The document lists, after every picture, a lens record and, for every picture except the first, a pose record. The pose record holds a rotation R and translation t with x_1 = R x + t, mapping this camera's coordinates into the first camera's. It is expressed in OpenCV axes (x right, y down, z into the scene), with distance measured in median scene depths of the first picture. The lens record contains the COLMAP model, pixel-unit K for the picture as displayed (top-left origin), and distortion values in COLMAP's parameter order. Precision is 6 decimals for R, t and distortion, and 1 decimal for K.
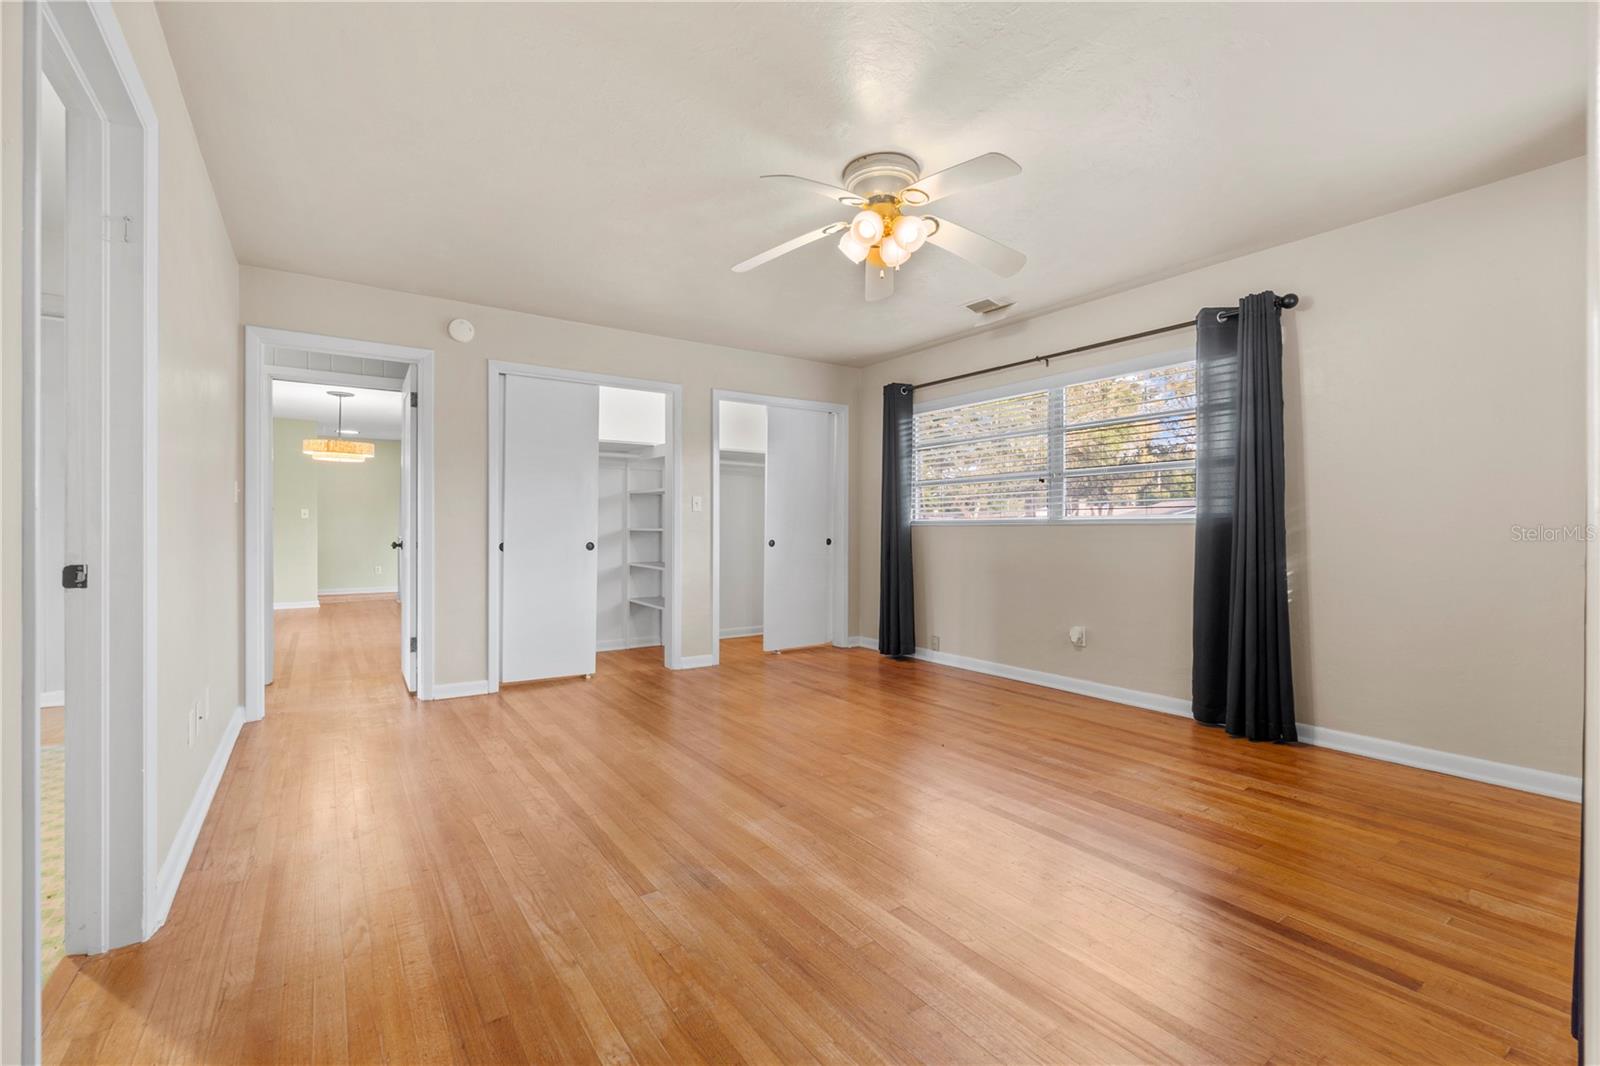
lens RADIAL K [[692.5, 0, 799.2], [0, 692.5, 532.8], [0, 0, 1]] dist [-0.001400, 0.001018]
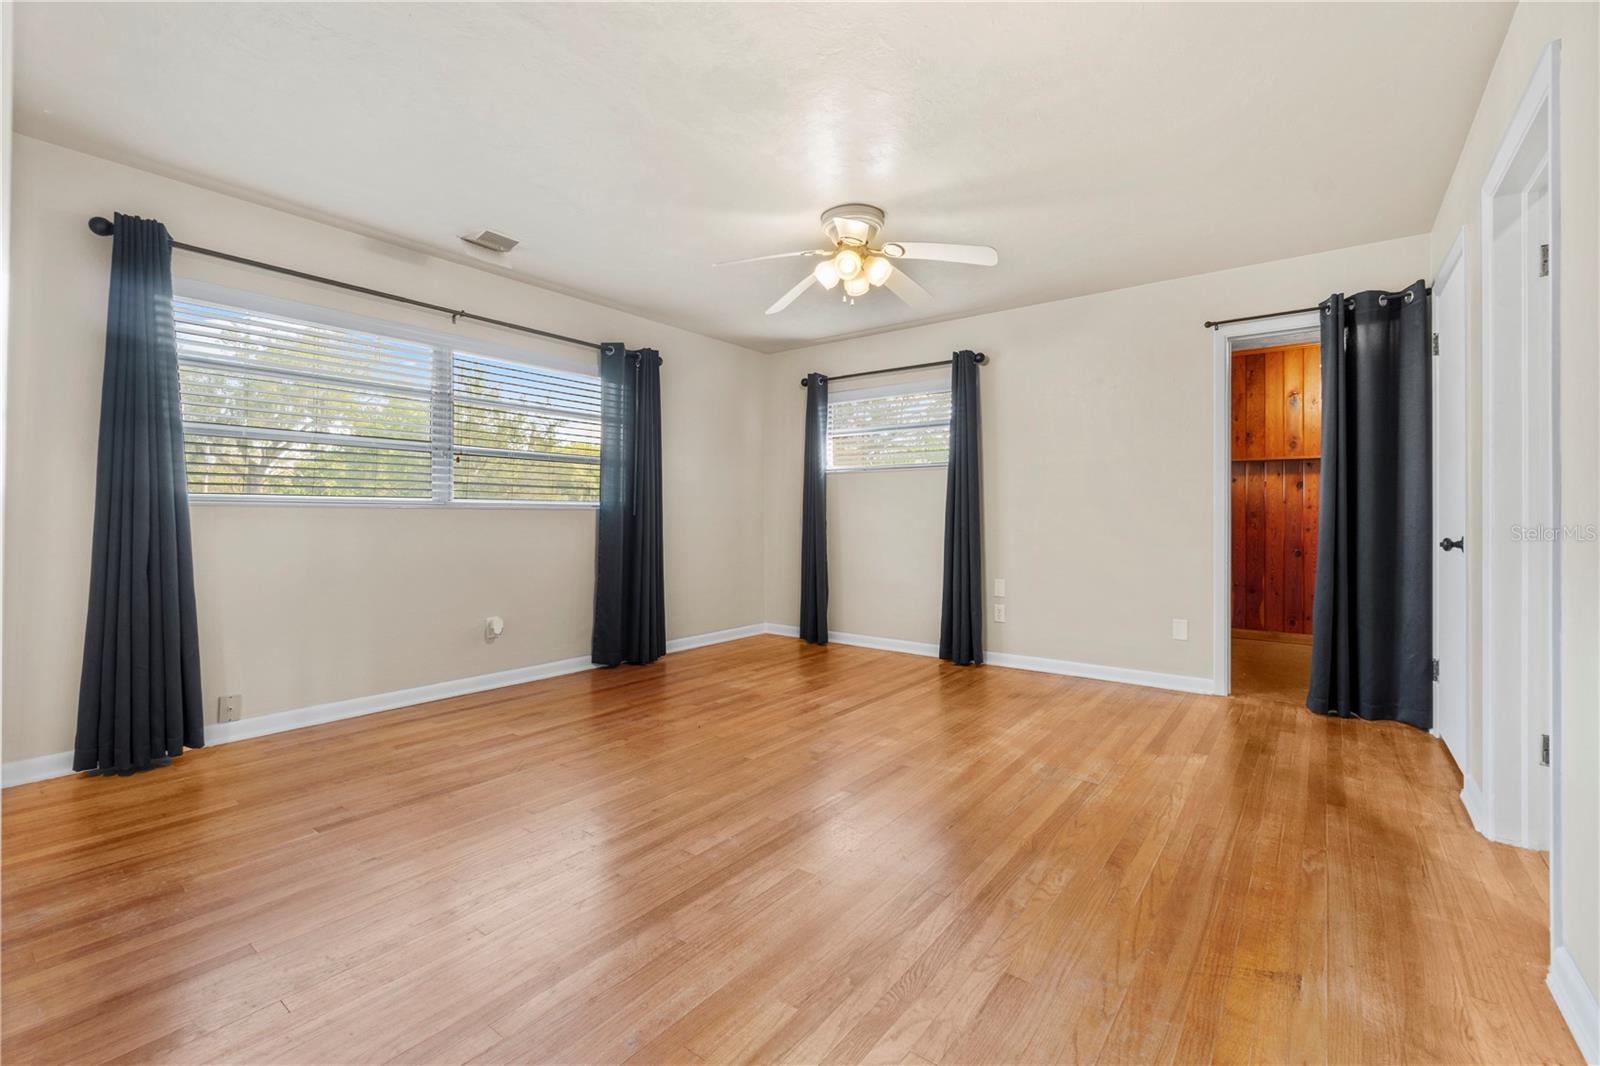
lens RADIAL K [[692.5, 0, 789.3], [0, 692.5, 510.5], [0, 0, 1]] dist [-0.001400, 0.001018]
pose [[-0.301558, 0.005069, 0.953434, -0.686255], [0.000385, 0.999986, -0.005195, -0.004228], [-0.953448, -0.001199, -0.301556, 1.012000]]
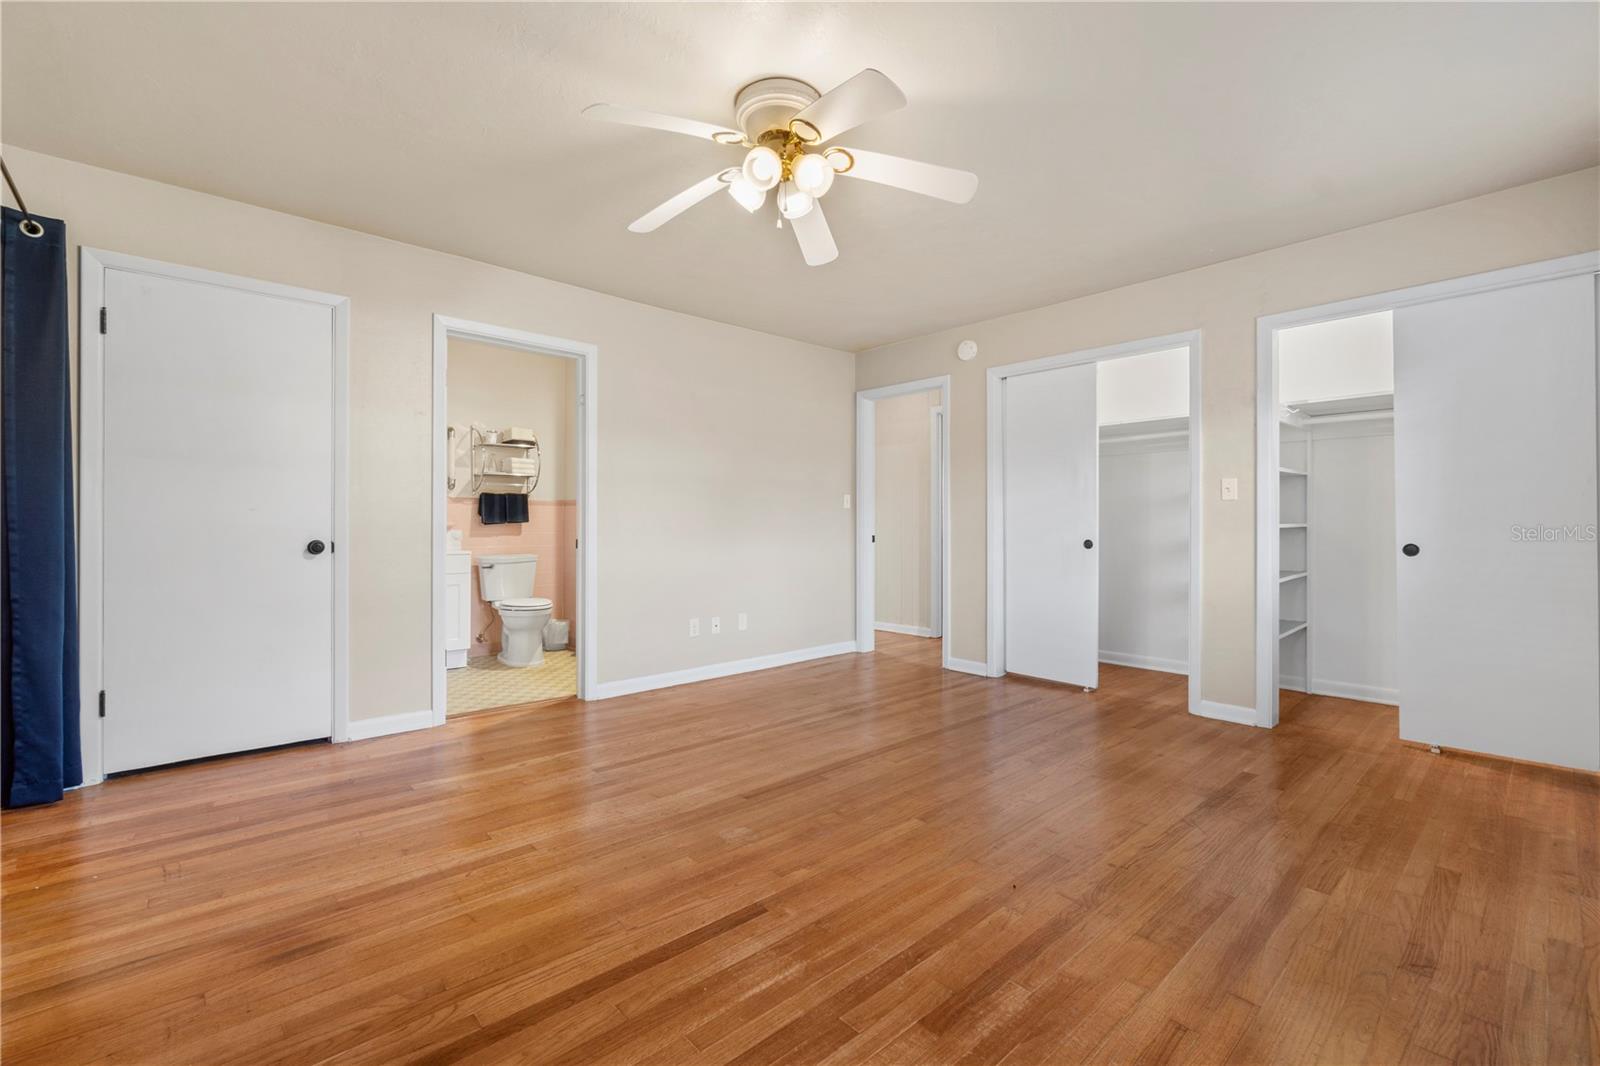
lens RADIAL K [[692.5, 0, 790.2], [0, 692.5, 525.7], [0, 0, 1]] dist [-0.001400, 0.001018]
pose [[0.127921, 0.001170, -0.991784, 0.665850], [-0.005728, 0.999983, 0.000441, -0.003499], [0.991768, 0.005624, 0.127925, 0.625714]]
